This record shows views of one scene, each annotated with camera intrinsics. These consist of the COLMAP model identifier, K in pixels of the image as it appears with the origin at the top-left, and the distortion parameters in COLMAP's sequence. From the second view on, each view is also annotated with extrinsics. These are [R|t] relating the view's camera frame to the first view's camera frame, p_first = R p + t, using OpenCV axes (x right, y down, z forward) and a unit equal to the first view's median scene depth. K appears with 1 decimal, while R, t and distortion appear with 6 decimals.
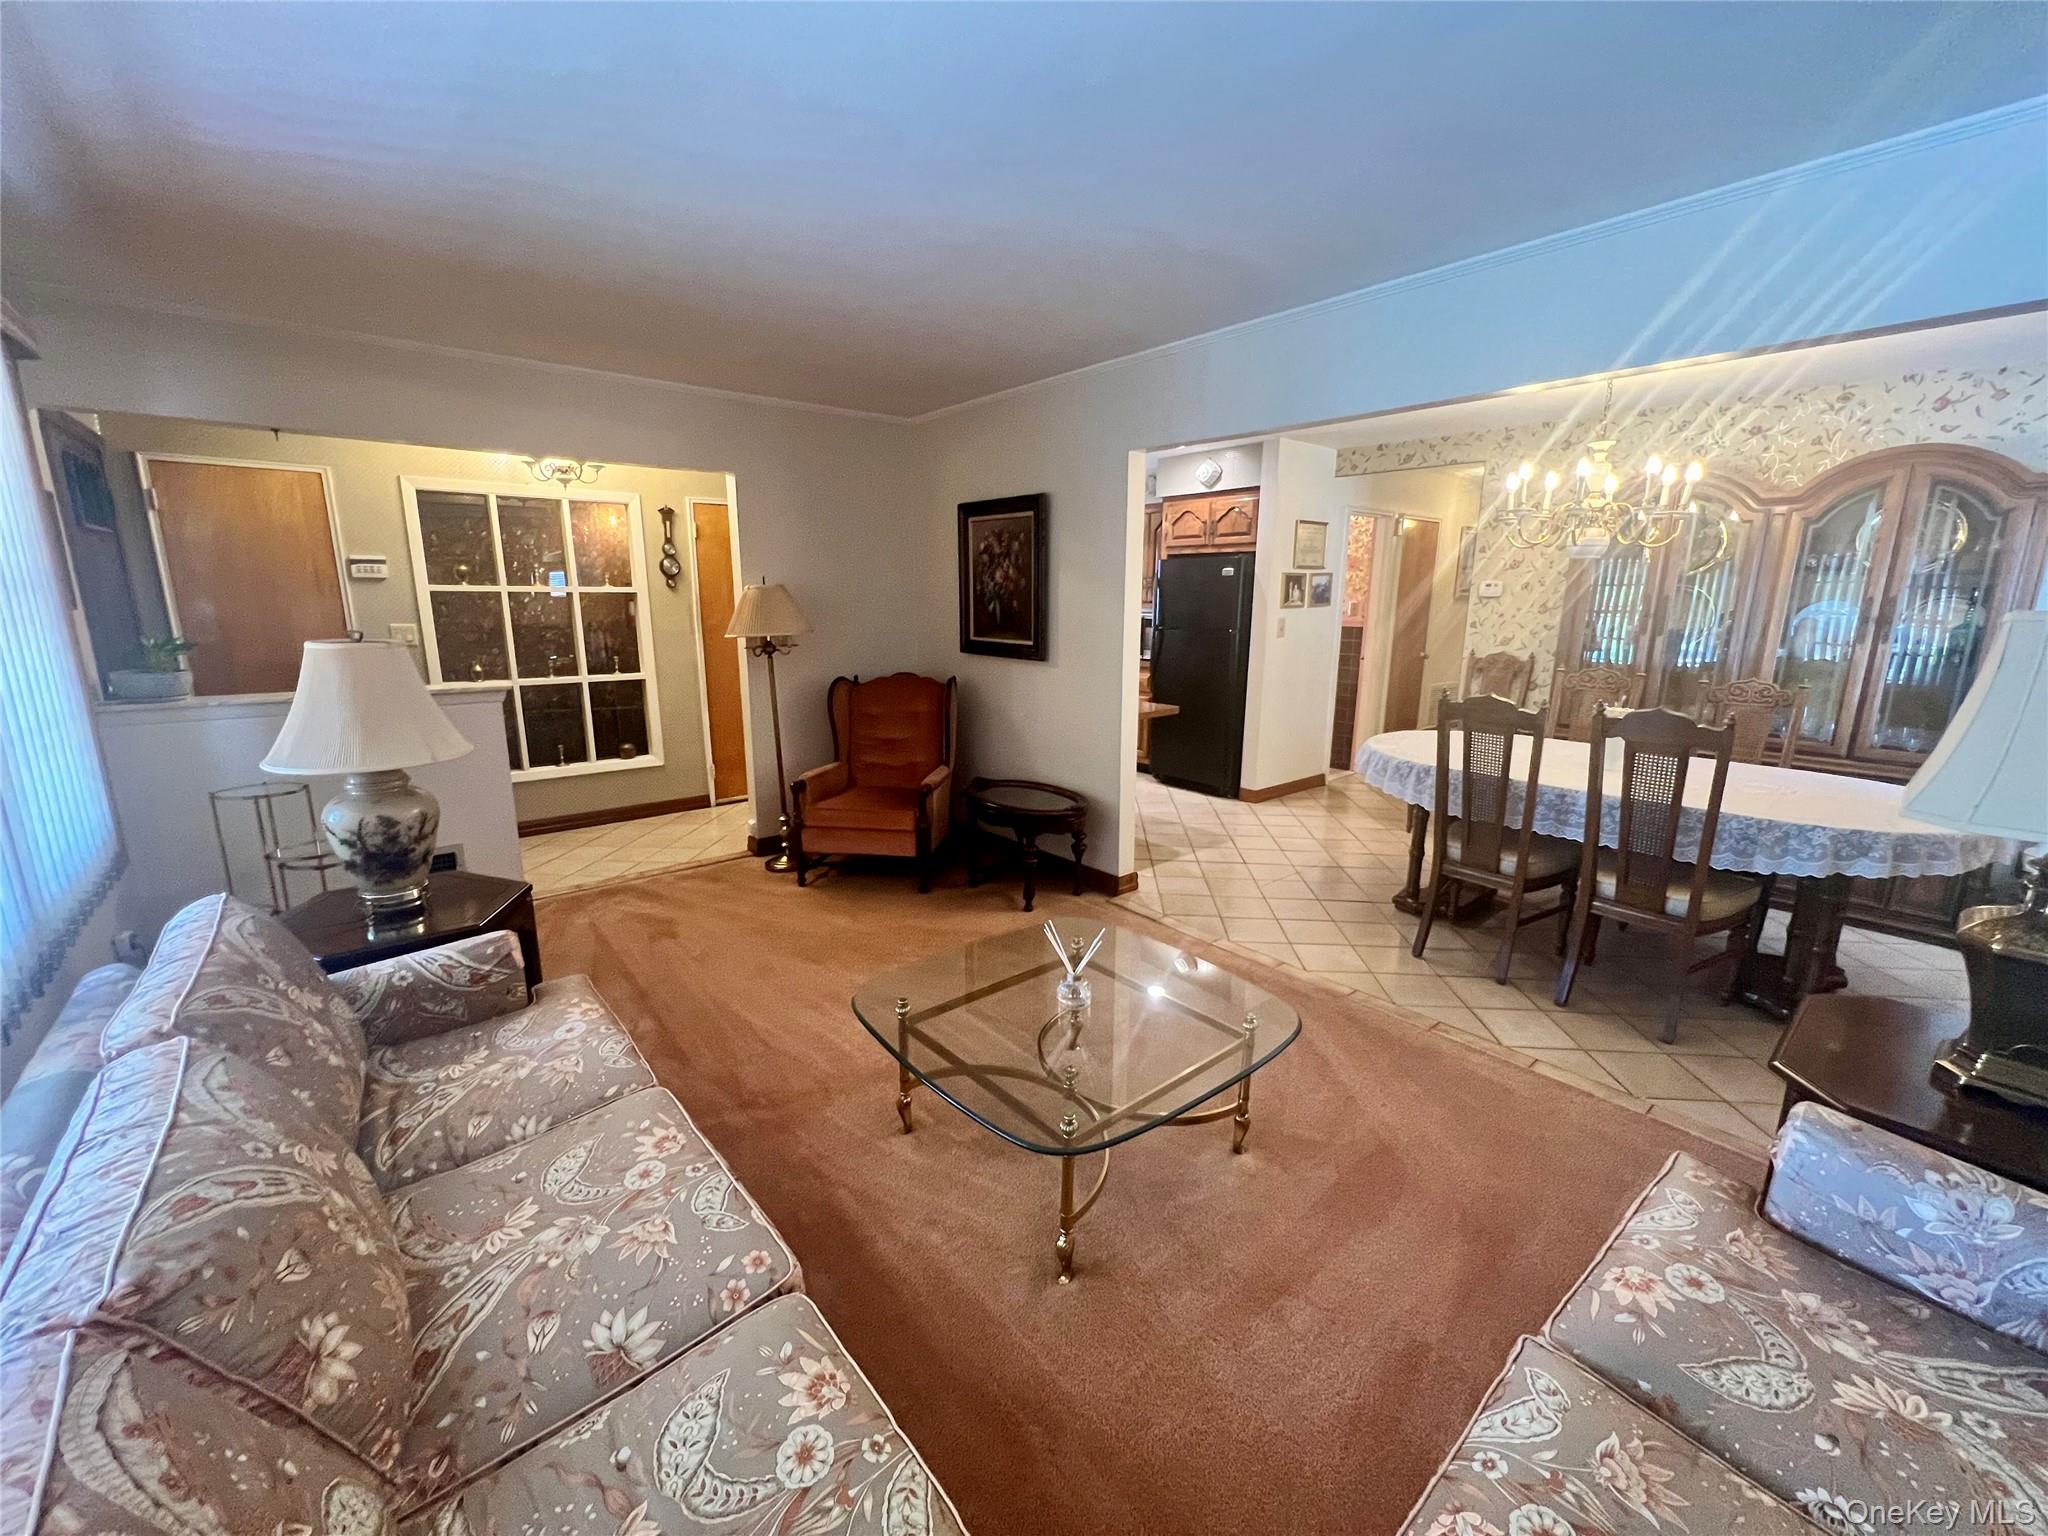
lens RADIAL K [[822.0, 0, 1019.6], [0, 822.0, 771.3], [0, 0, 1]] dist [-0.001135, 0.000102]
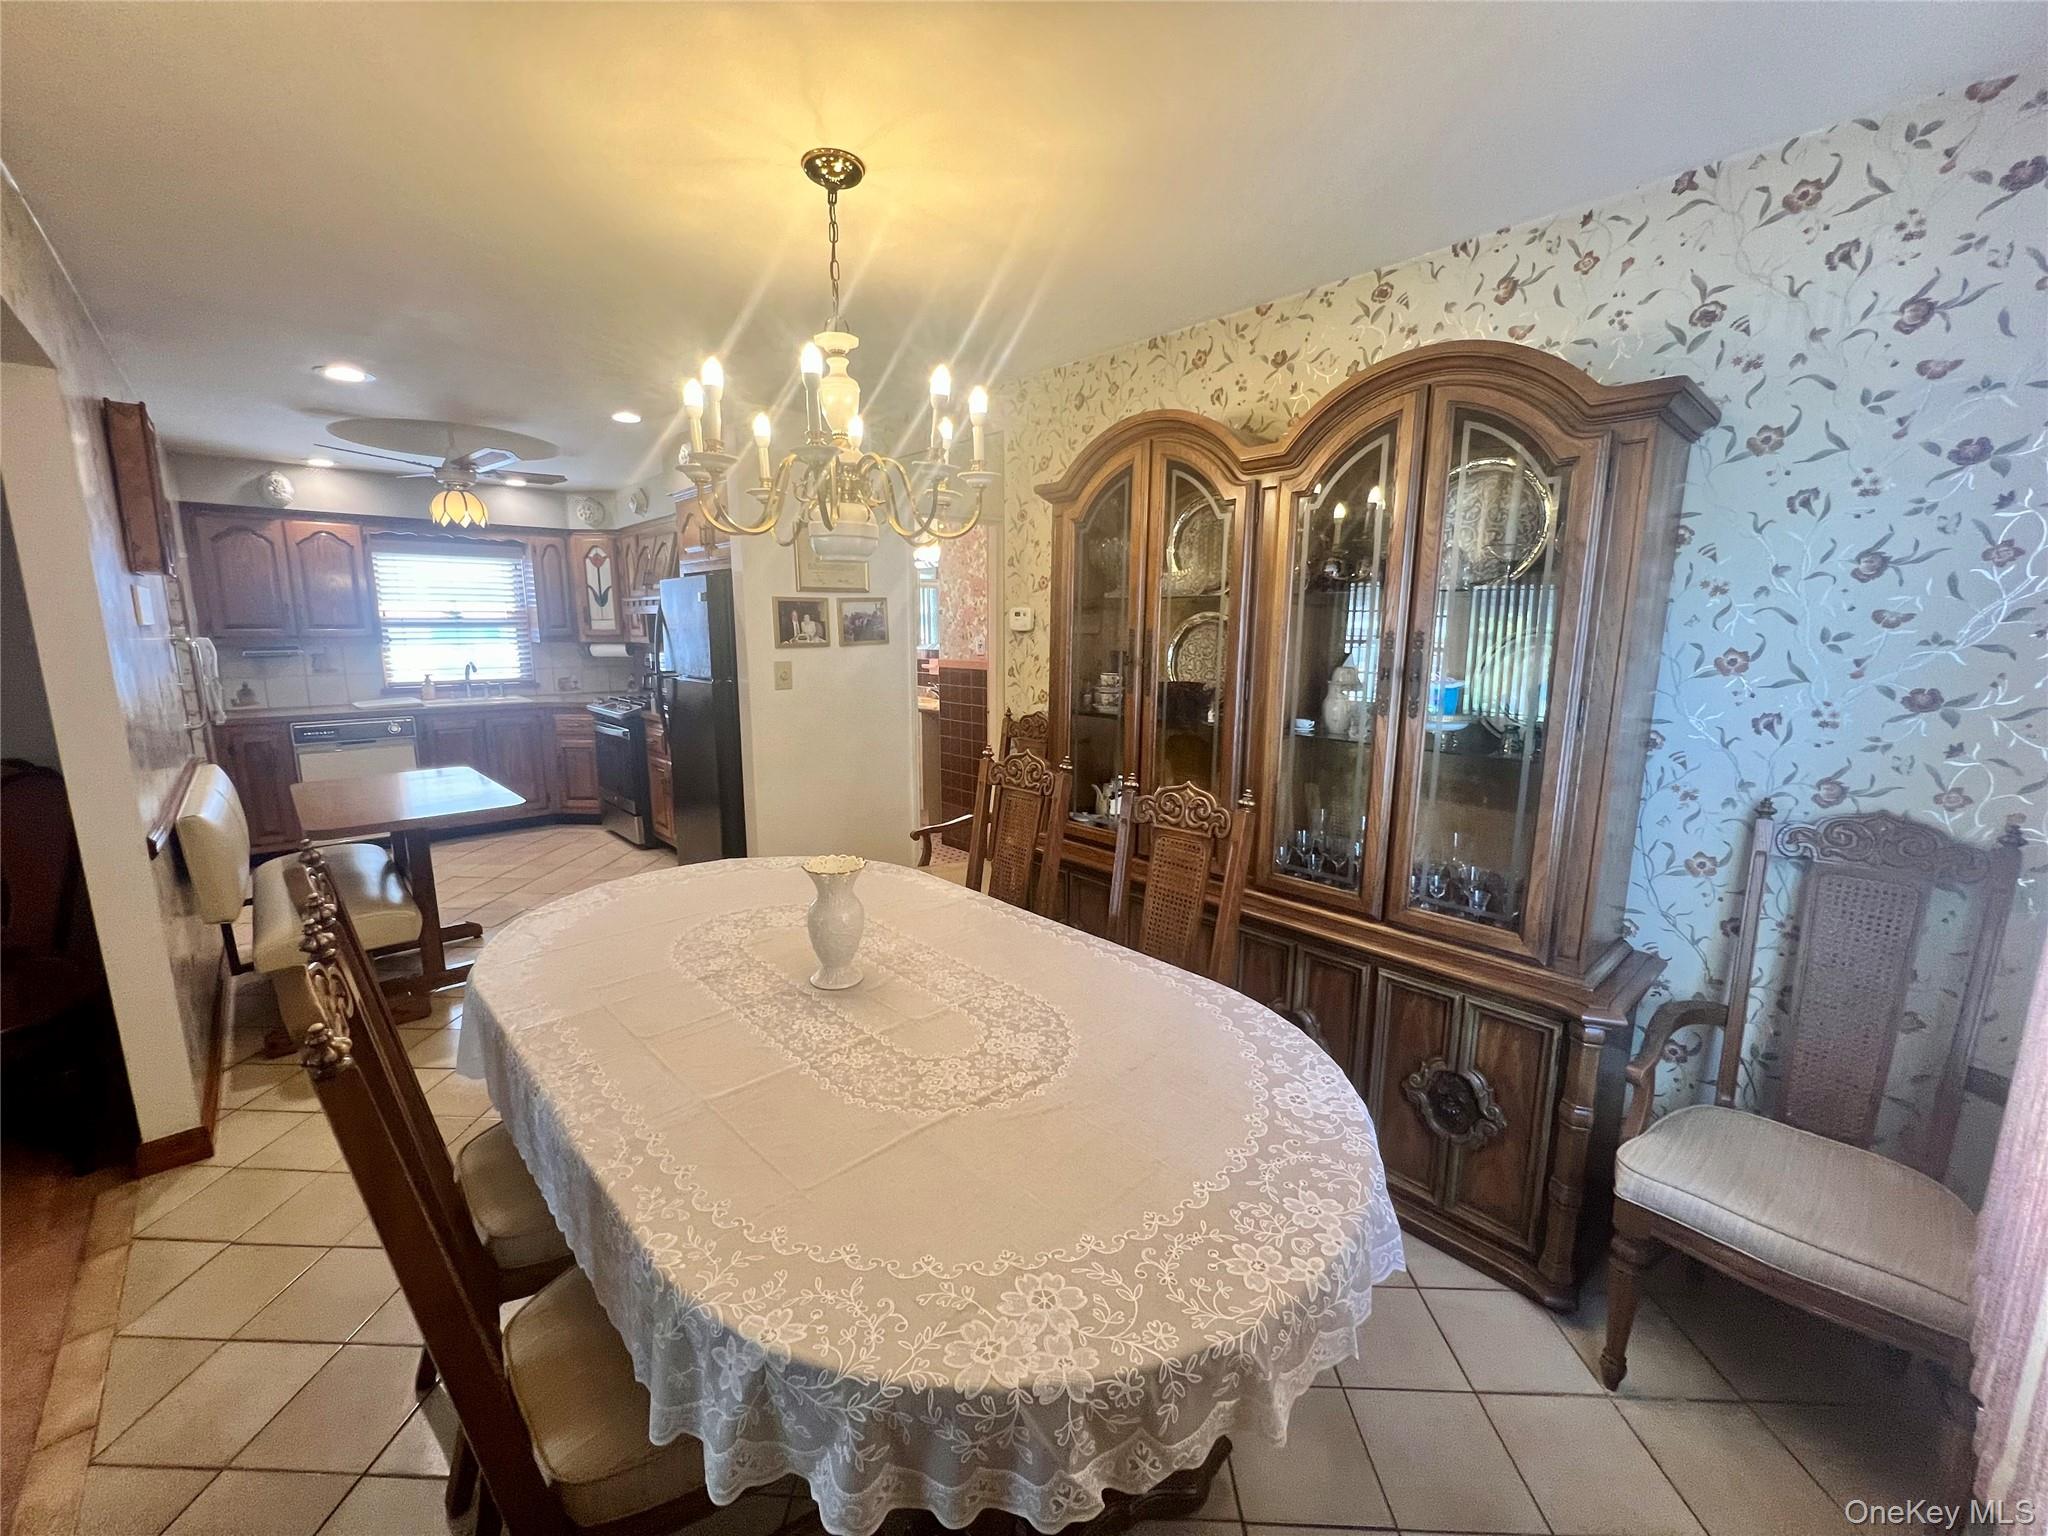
lens RADIAL K [[822.0, 0, 1022.9], [0, 822.0, 770.5], [0, 0, 1]] dist [-0.001135, 0.000102]
pose [[0.999034, -0.011929, 0.042304, 0.501048], [0.013515, 0.999209, -0.037390, -0.067034], [-0.041824, 0.037925, 0.998405, 0.305039]]
